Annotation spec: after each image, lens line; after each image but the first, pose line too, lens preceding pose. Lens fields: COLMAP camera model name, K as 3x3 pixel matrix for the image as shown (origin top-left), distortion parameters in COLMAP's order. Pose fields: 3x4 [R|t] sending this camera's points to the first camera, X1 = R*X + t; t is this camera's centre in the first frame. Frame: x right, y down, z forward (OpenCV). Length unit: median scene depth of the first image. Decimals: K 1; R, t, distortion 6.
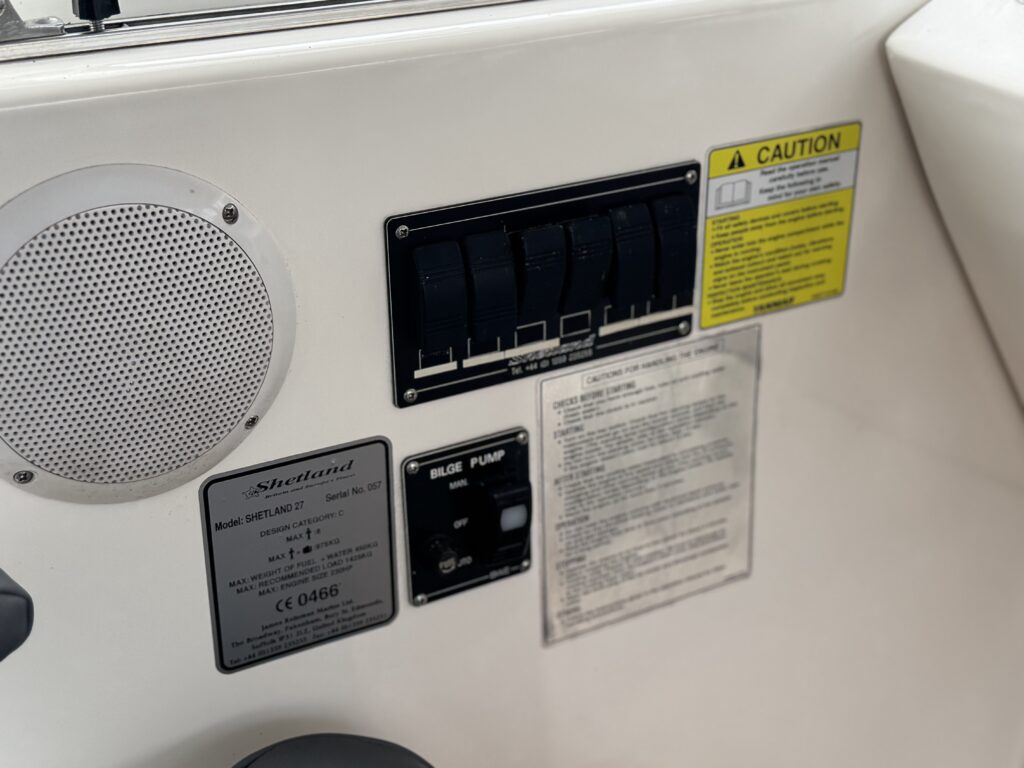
lens RADIAL K [[1276.6, 0, 510.5], [0, 1276.6, 384.7], [0, 0, 1]] dist [0.079274, 0.000000]
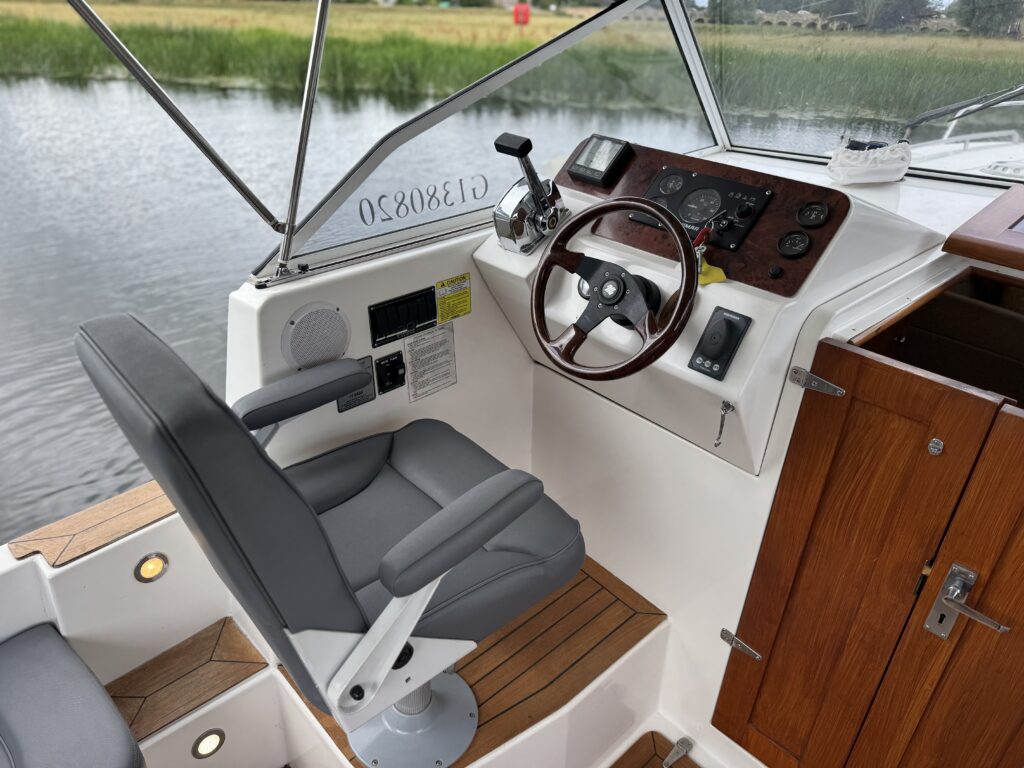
lens RADIAL K [[746.8, 0, 515.6], [0, 746.8, 377.4], [0, 0, 1]] dist [0.019707, -0.001244]
pose [[0.960182, -0.114058, 0.255033, -0.266026], [0.107010, 0.993396, 0.041390, 0.059312], [-0.258070, -0.012451, 0.966046, -1.504499]]
